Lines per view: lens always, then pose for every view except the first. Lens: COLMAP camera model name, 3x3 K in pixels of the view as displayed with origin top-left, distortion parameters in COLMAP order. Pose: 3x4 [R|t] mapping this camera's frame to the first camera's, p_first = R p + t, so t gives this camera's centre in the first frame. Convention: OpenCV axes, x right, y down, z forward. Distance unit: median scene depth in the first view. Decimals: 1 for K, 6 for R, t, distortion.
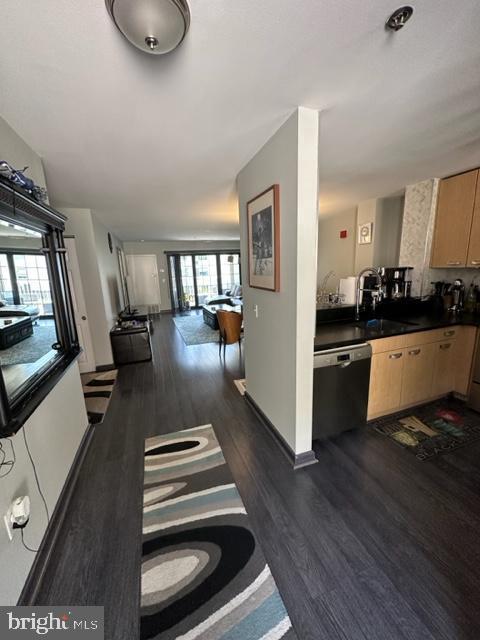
lens RADIAL K [[254.3, 0, 241.4], [0, 254.3, 319.8], [0, 0, 1]] dist [-0.001563, -0.000095]
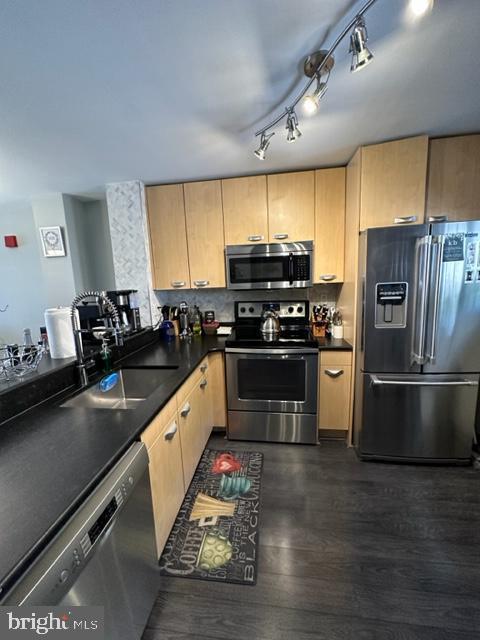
lens RADIAL K [[254.3, 0, 240.2], [0, 254.3, 319.9], [0, 0, 1]] dist [-0.001563, -0.000095]
pose [[0.454968, -0.121319, 0.882205, 0.130017], [0.204097, 0.978512, 0.029307, -0.078745], [-0.866804, 0.166722, 0.469952, 0.392704]]
